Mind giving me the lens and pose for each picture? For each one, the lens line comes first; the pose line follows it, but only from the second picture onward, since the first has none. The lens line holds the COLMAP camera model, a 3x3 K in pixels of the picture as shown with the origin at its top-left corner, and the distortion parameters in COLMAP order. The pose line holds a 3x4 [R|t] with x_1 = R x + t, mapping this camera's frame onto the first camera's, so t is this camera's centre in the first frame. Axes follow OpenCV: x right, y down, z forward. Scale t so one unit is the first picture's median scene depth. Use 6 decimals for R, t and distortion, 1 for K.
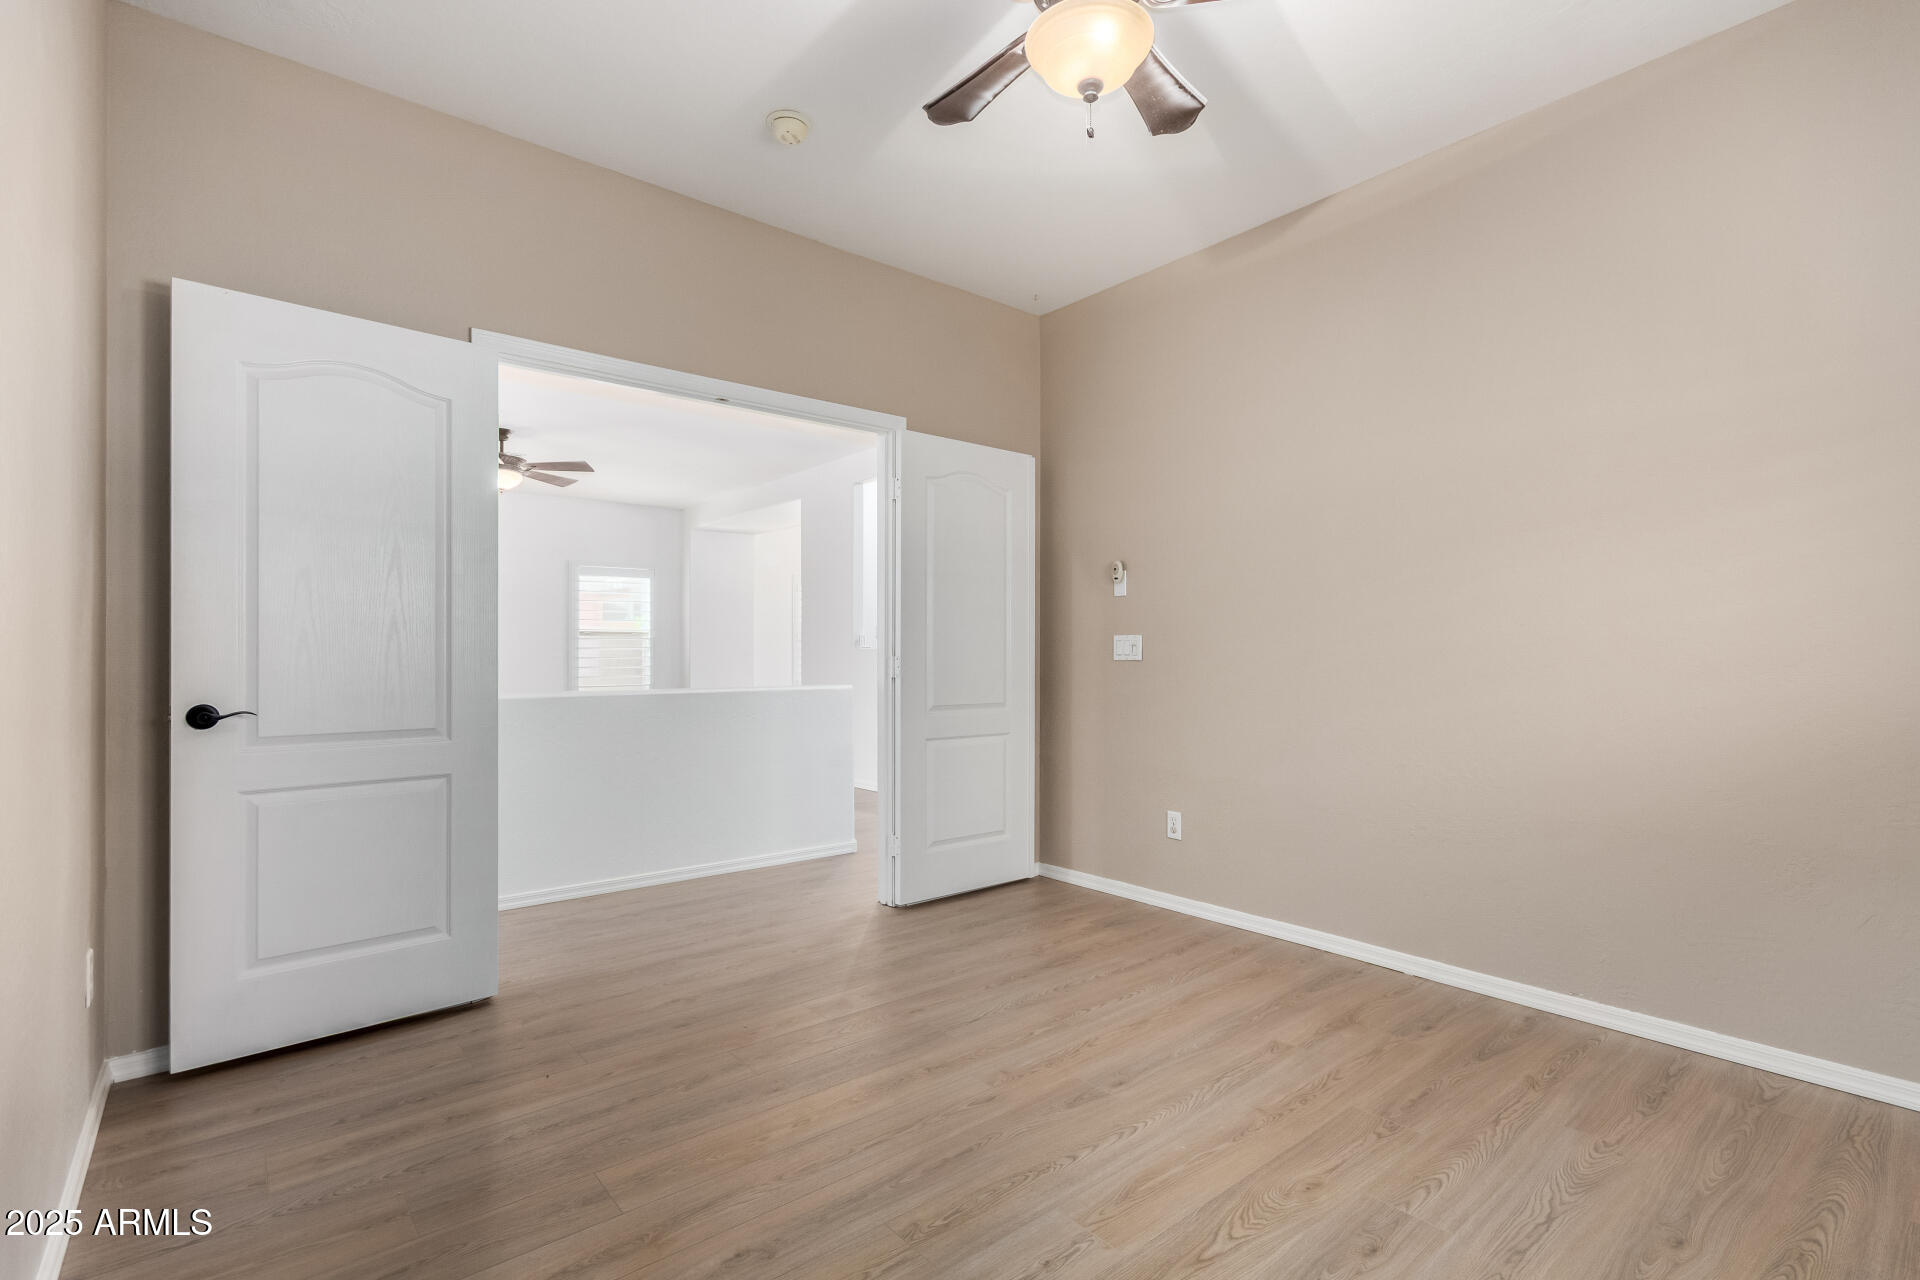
lens RADIAL K [[896.5, 0, 983.2], [0, 896.5, 650.8], [0, 0, 1]] dist [0.003467, 0.000568]
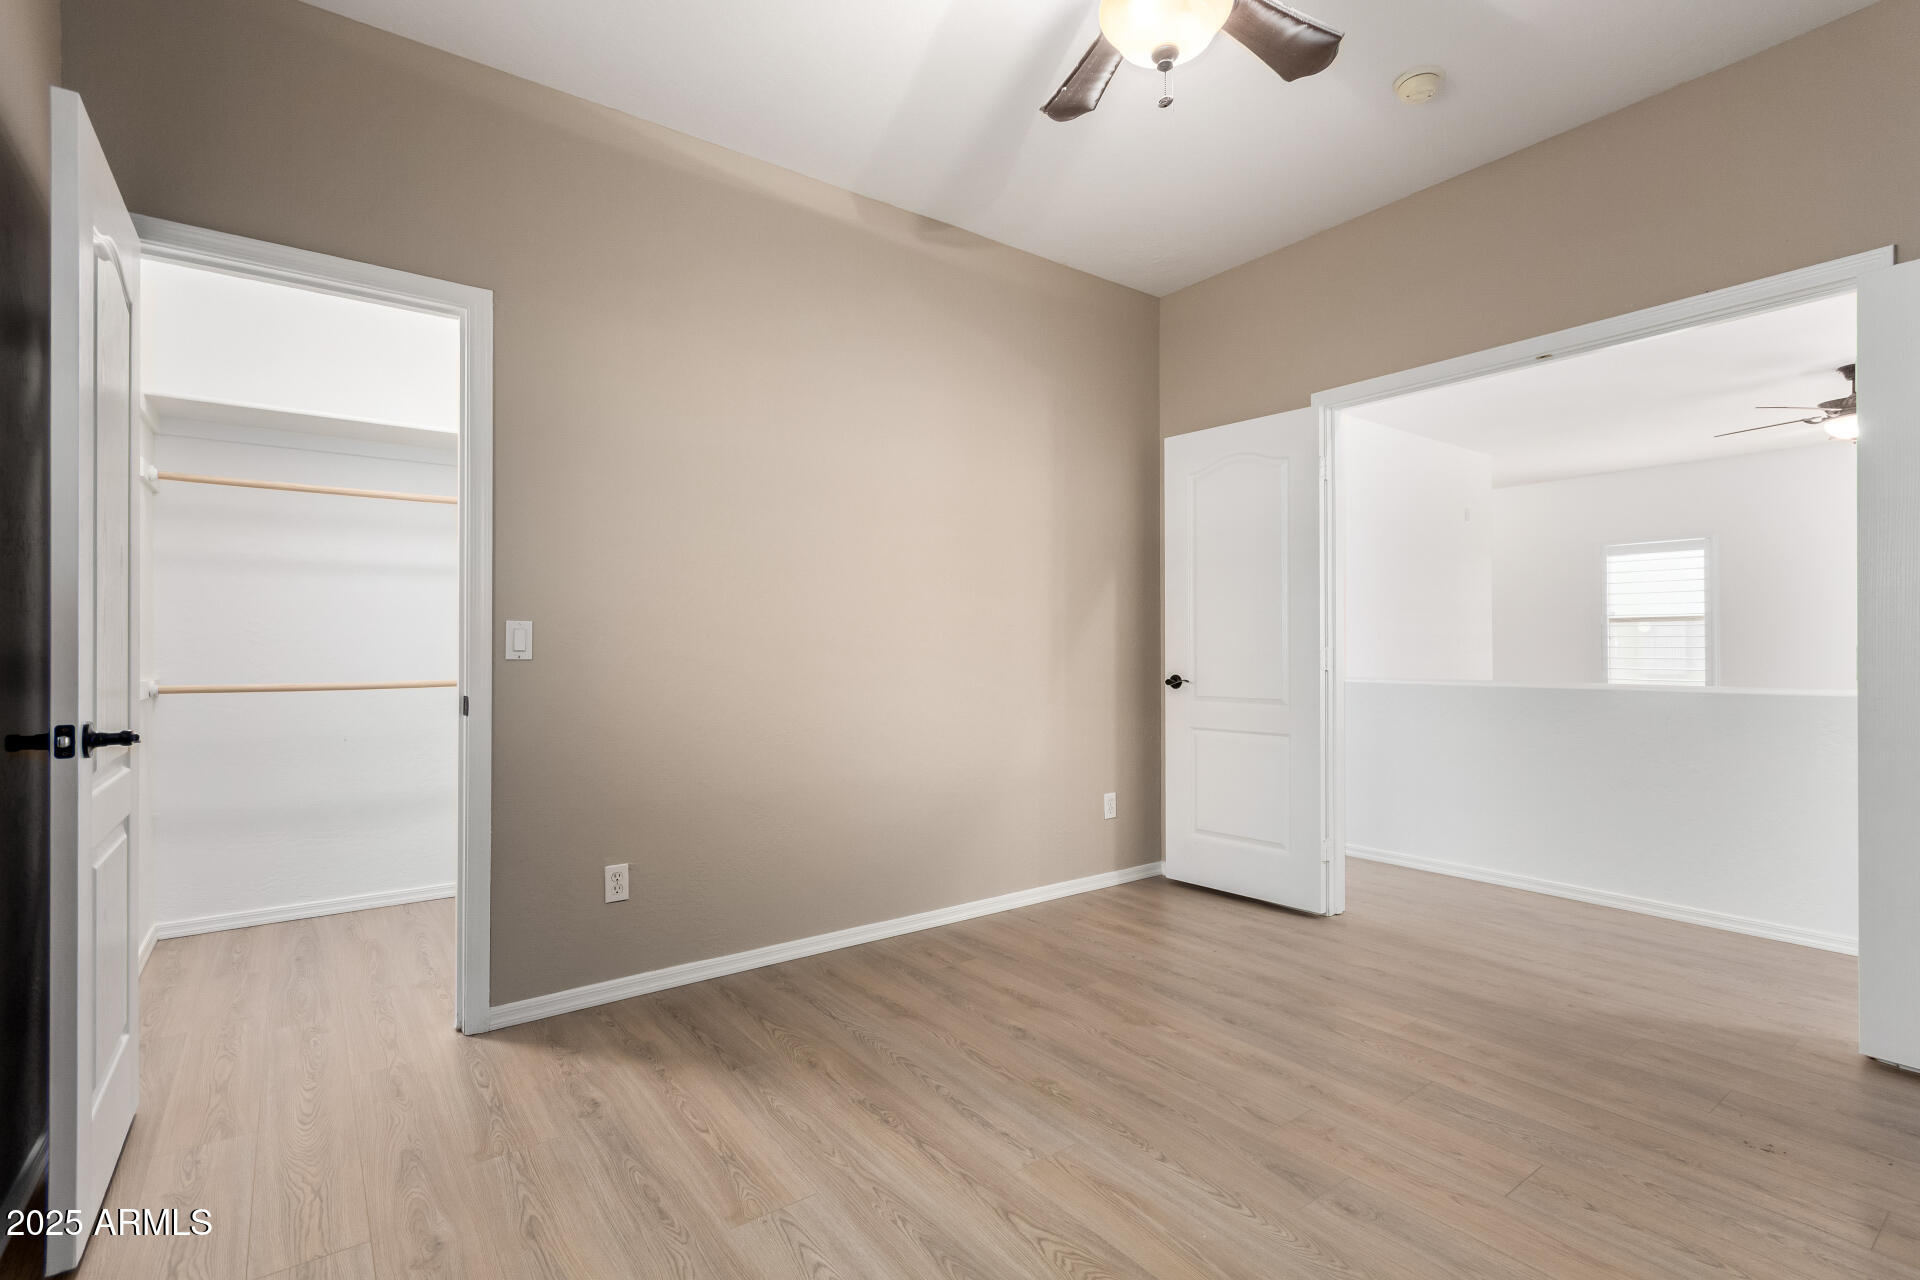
lens RADIAL K [[883.7, 0, 957.1], [0, 883.7, 646.7], [0, 0, 1]] dist [0.003490, 0.000418]
pose [[-0.073048, -0.000895, -0.997328, 0.888933], [0.010671, 0.999942, -0.001679, 0.003778], [0.997271, -0.010765, -0.073034, 0.702471]]
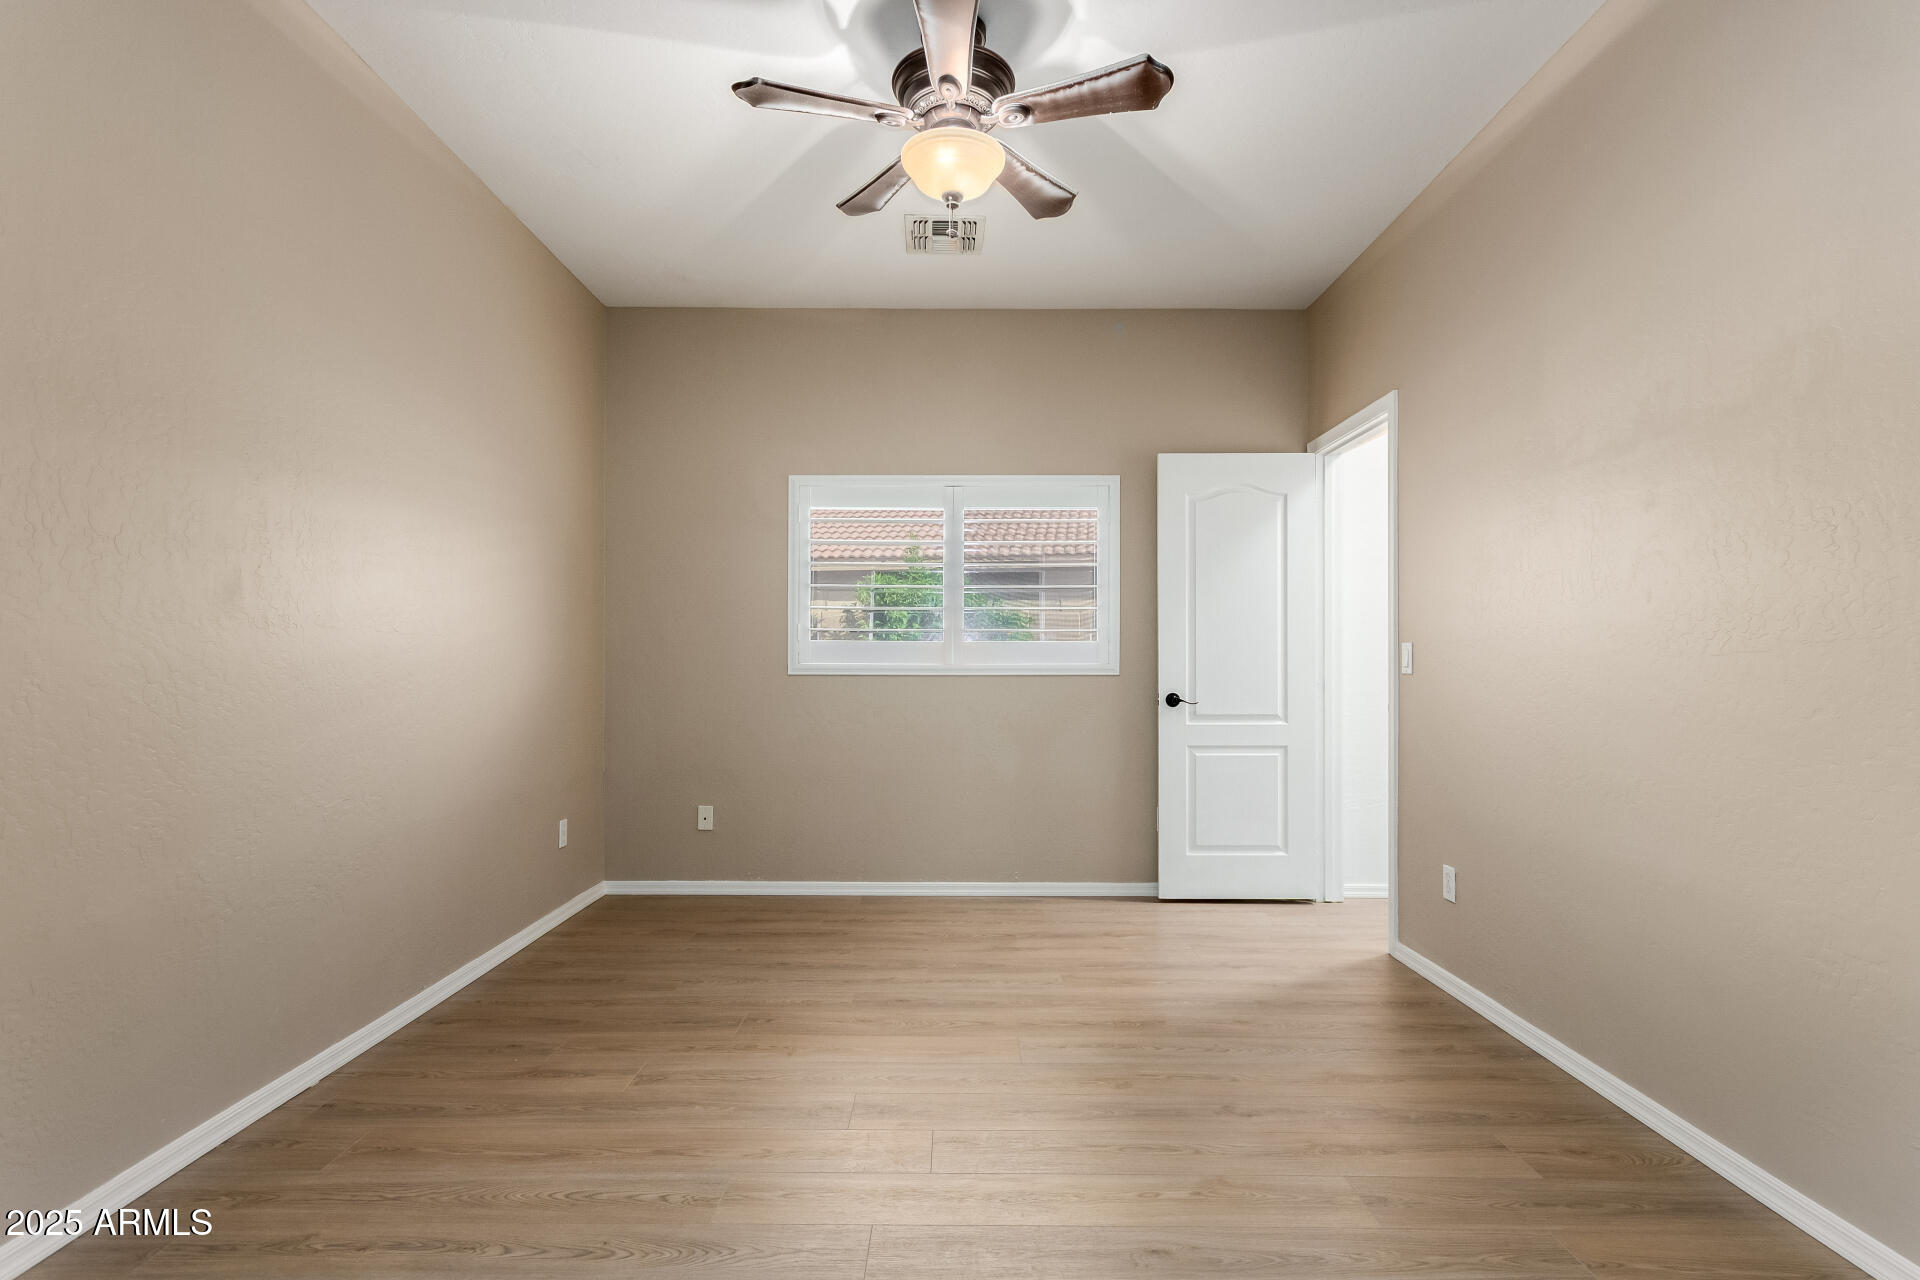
lens RADIAL K [[896.5, 0, 983.2], [0, 896.5, 650.8], [0, 0, 1]] dist [0.003467, 0.000568]
pose [[-0.778008, 0.010105, 0.628173, -0.560106], [-0.007643, 0.999644, -0.025547, 0.017511], [-0.628208, -0.024676, -0.777654, 1.592033]]
